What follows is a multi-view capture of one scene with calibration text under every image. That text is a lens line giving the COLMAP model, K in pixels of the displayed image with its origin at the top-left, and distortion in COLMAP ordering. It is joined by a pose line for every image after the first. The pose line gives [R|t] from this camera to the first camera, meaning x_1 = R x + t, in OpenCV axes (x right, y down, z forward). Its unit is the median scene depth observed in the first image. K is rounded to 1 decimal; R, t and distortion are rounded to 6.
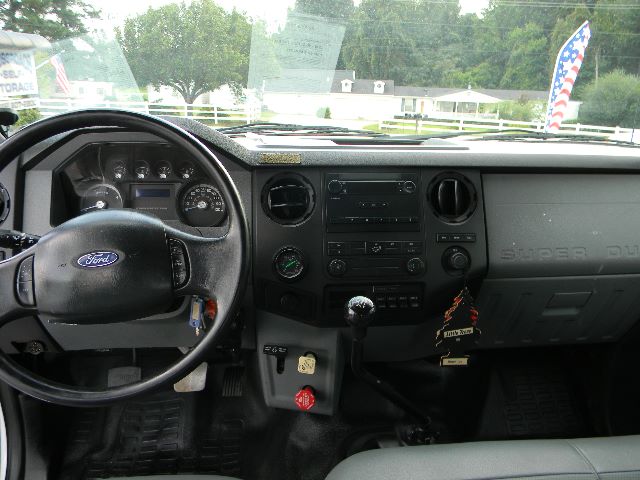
lens RADIAL K [[513.5, 0, 320.0], [0, 513.5, 240.0], [0, 0, 1]] dist [0.000824, -0.009472]
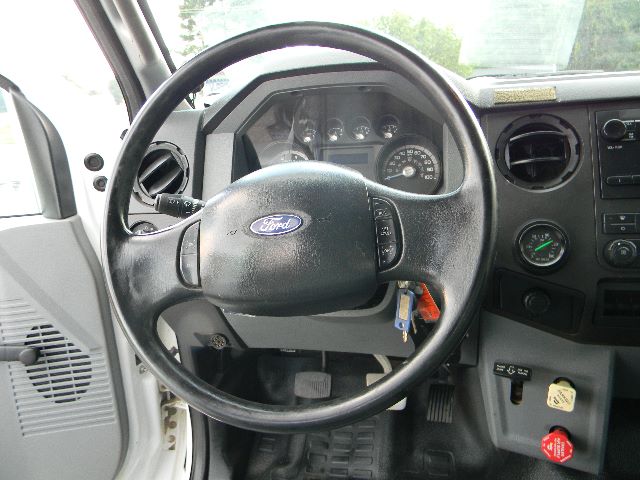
lens RADIAL K [[513.5, 0, 320.0], [0, 513.5, 240.0], [0, 0, 1]] dist [0.000824, -0.009472]
pose [[0.936295, 0.006007, -0.351164, -0.090597], [-0.010970, 0.999866, -0.012146, 0.048506], [0.351044, 0.015224, 0.936235, 0.257137]]
